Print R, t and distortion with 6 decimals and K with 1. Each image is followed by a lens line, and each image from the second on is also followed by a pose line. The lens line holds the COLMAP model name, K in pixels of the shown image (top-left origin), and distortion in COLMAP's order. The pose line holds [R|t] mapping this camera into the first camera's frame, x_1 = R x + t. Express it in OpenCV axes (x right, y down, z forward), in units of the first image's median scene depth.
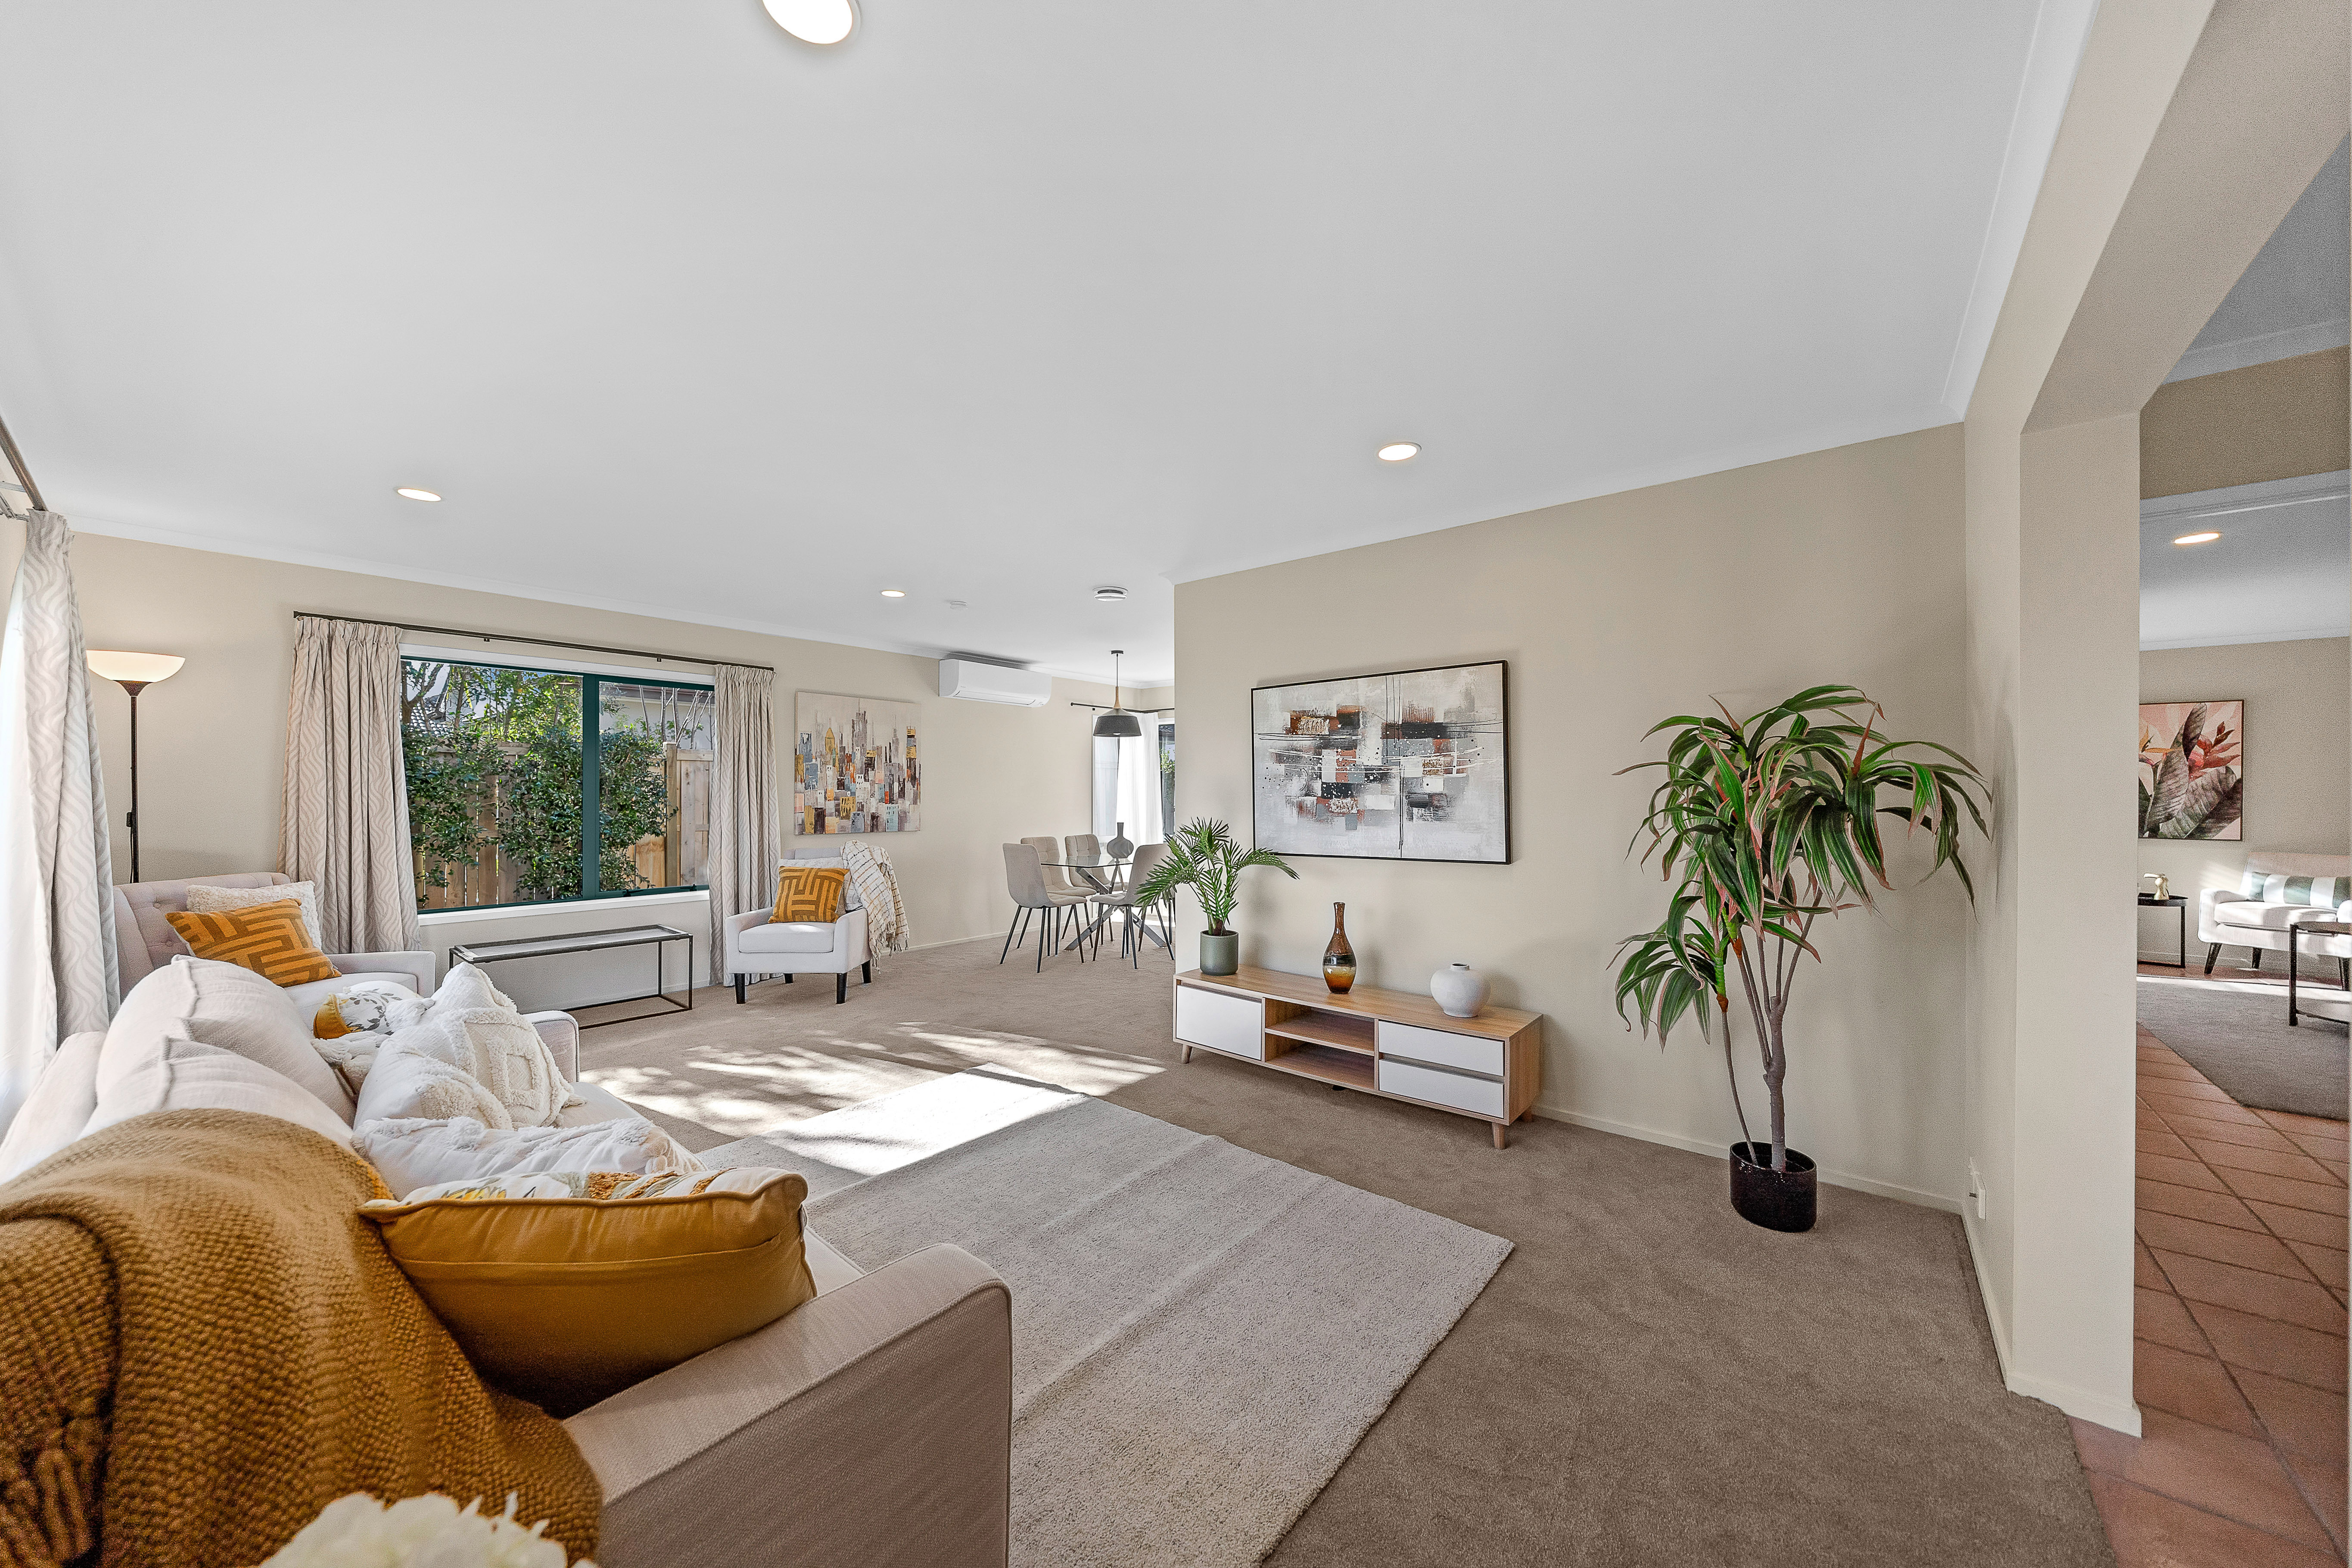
lens RADIAL K [[826.3, 0, 1181.1], [0, 826.3, 792.0], [0, 0, 1]] dist [-0.005391, -0.000143]
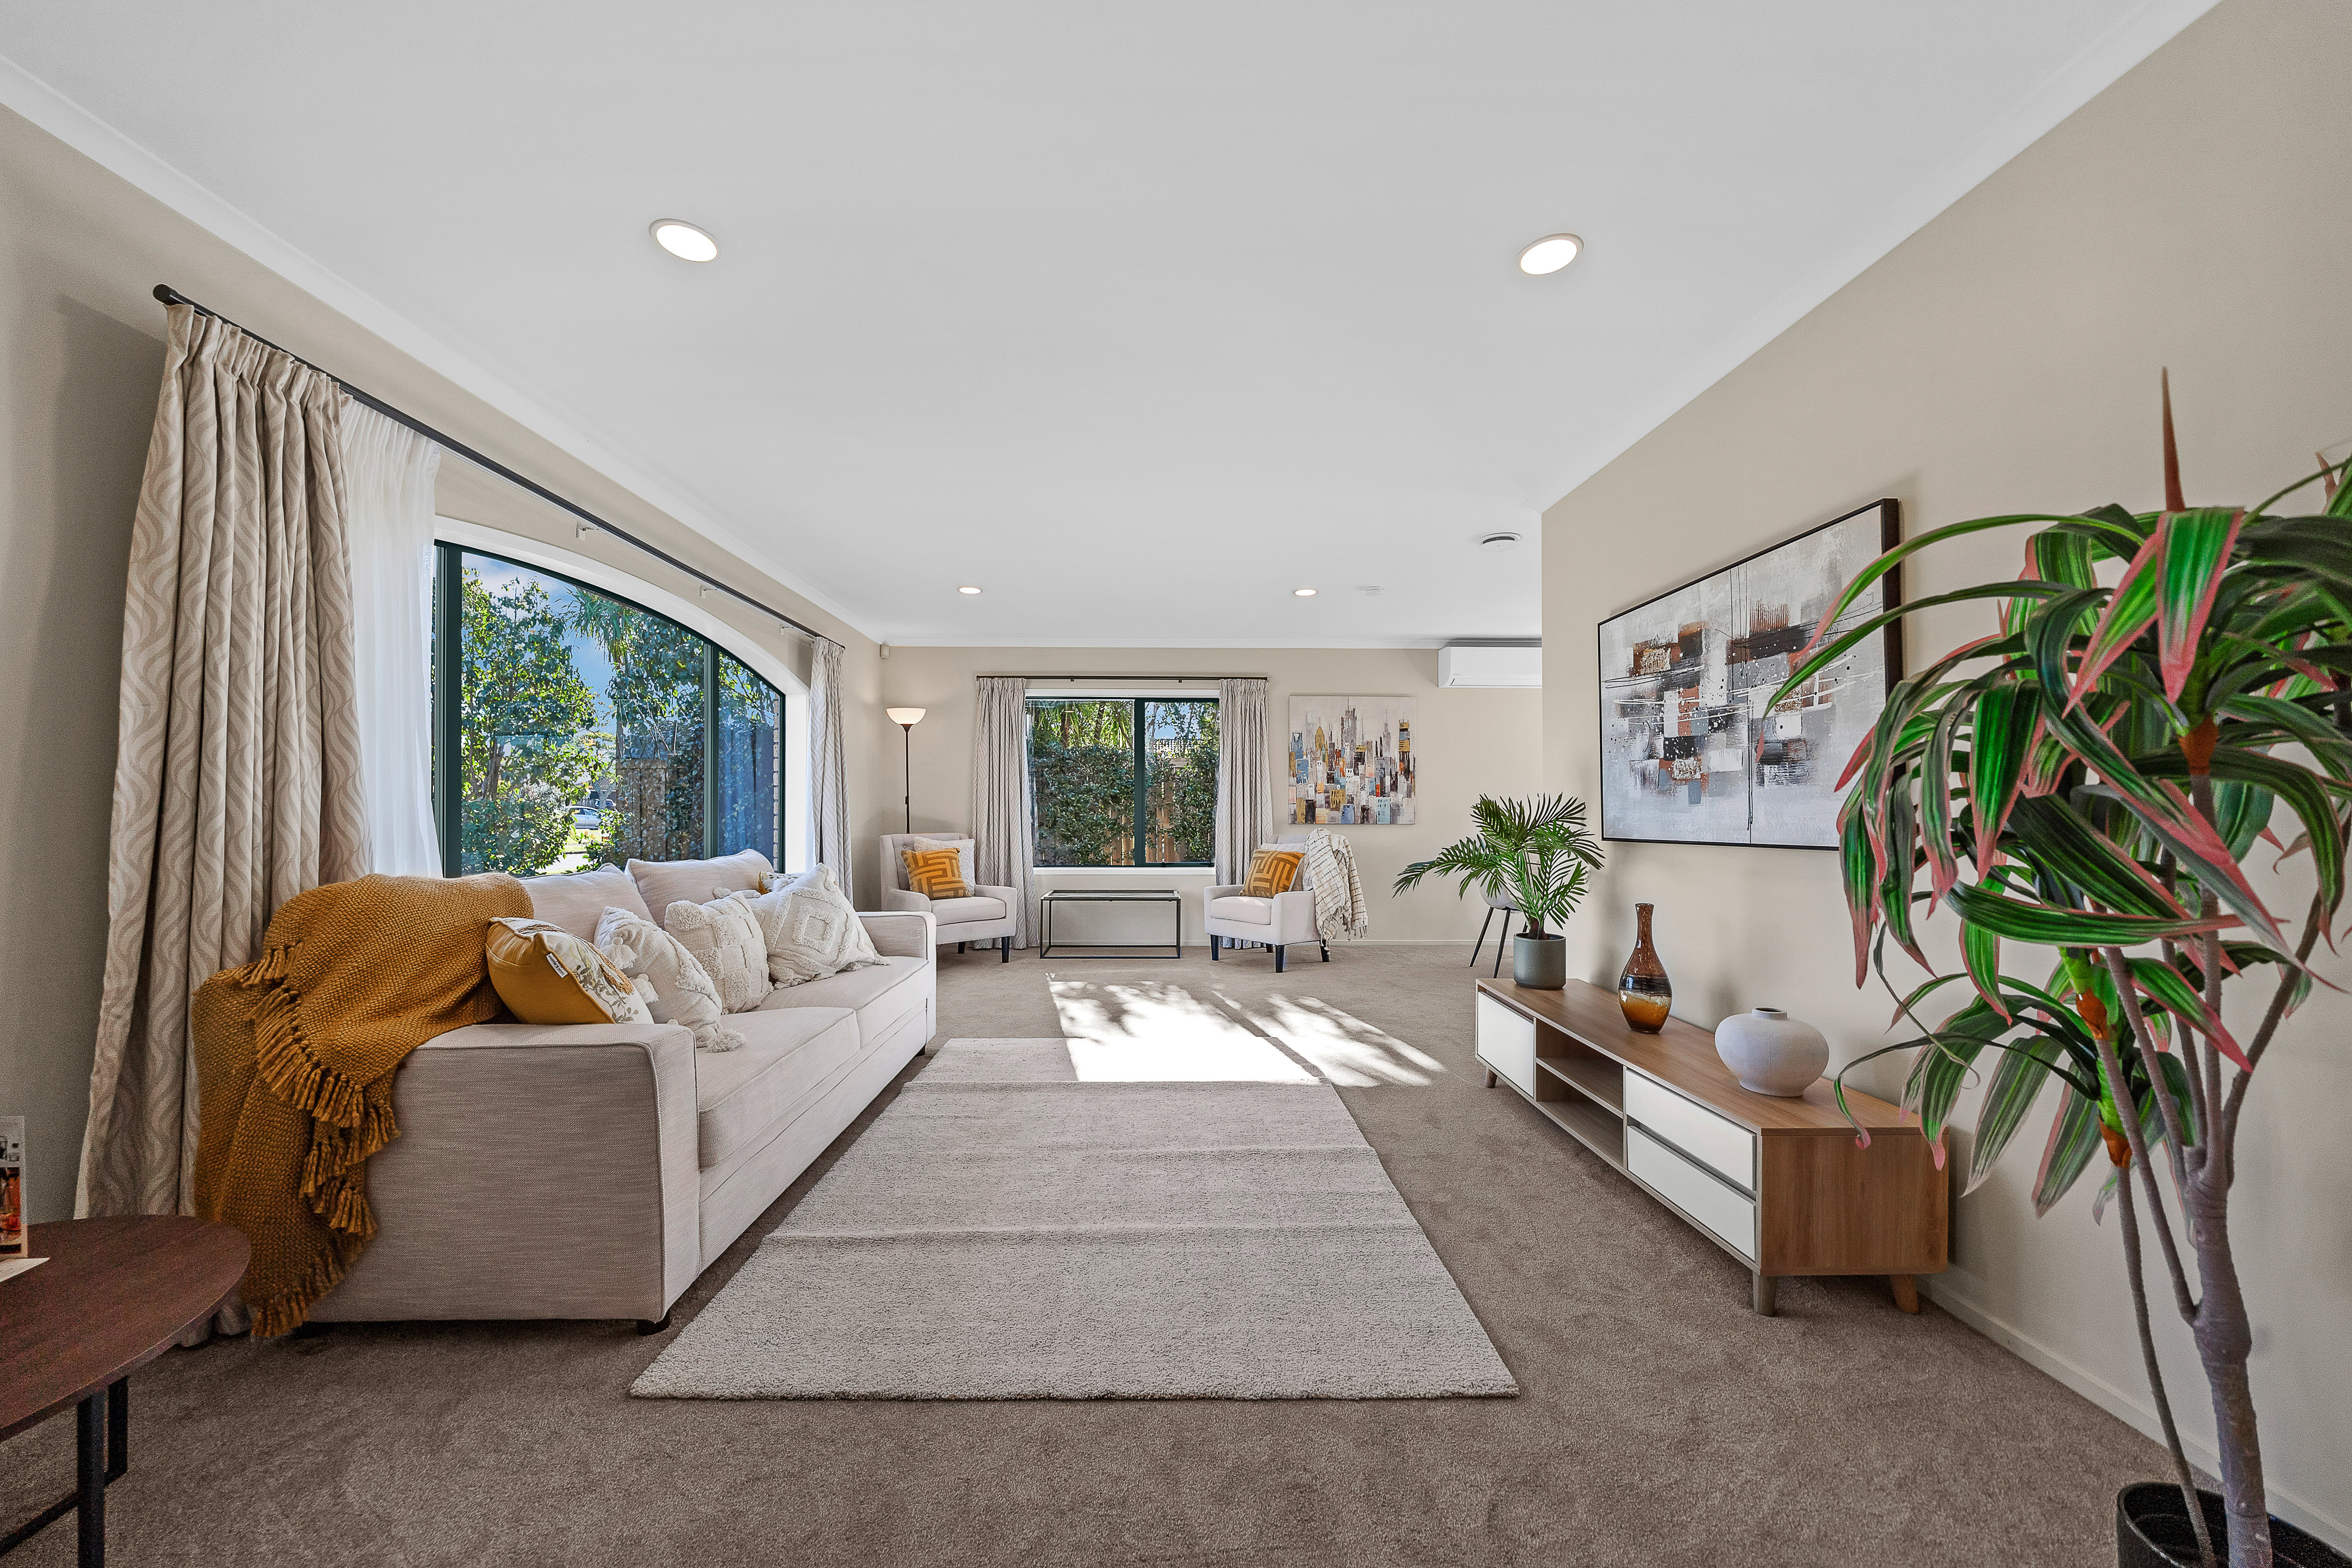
lens RADIAL K [[840.2, 0, 1175.2], [0, 840.2, 799.3], [0, 0, 1]] dist [-0.000121, 0.000010]
pose [[0.649940, -0.011604, -0.759897, 0.416192], [0.002772, 0.999913, -0.012898, 0.045876], [0.759980, 0.006277, 0.649916, 0.196695]]
